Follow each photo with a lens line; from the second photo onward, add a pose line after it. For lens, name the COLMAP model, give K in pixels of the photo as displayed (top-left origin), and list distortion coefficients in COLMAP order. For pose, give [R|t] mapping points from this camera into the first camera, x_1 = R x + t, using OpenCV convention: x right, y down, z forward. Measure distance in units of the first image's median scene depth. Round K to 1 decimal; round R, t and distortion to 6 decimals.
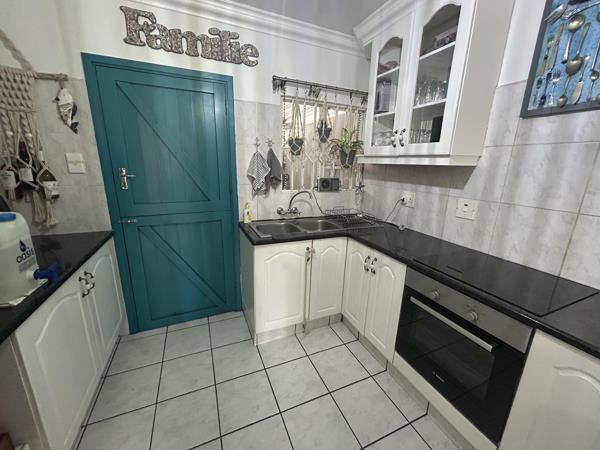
lens RADIAL K [[241.8, 0, 303.0], [0, 241.8, 224.8], [0, 0, 1]] dist [-0.001644, 0.000598]
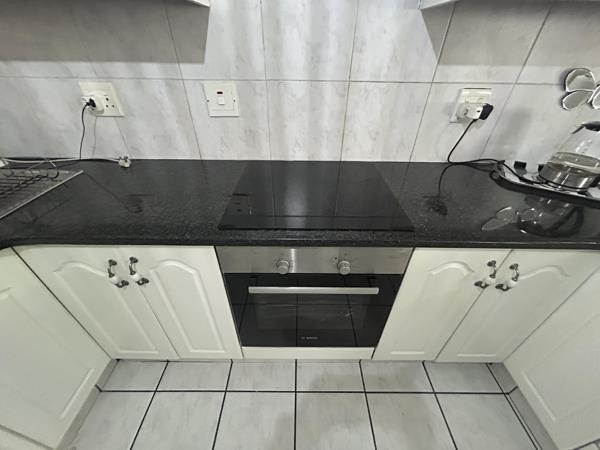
lens RADIAL K [[241.8, 0, 297.5], [0, 241.8, 223.7], [0, 0, 1]] dist [-0.001644, 0.000598]
pose [[0.410720, -0.554298, 0.723922, 0.119514], [0.227215, 0.831157, 0.507495, -0.061261], [-0.882996, -0.043952, 0.467318, 0.453250]]
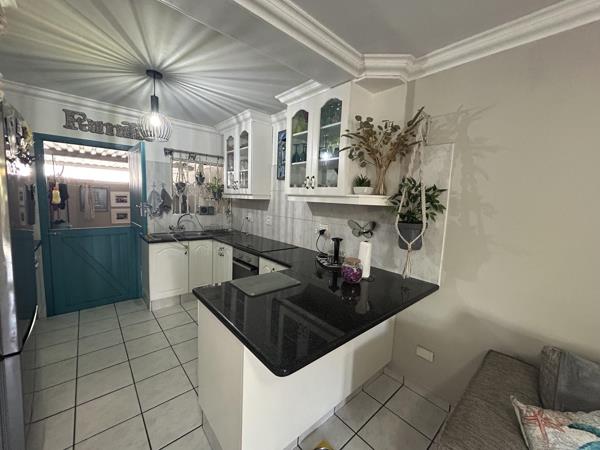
lens RADIAL K [[241.8, 0, 301.3], [0, 241.8, 224.1], [0, 0, 1]] dist [-0.001644, 0.000598]
pose [[0.952333, -0.023361, 0.304165, 0.271627], [0.064808, 0.989797, -0.126891, 0.205494], [-0.298097, 0.140555, 0.944131, -0.845488]]
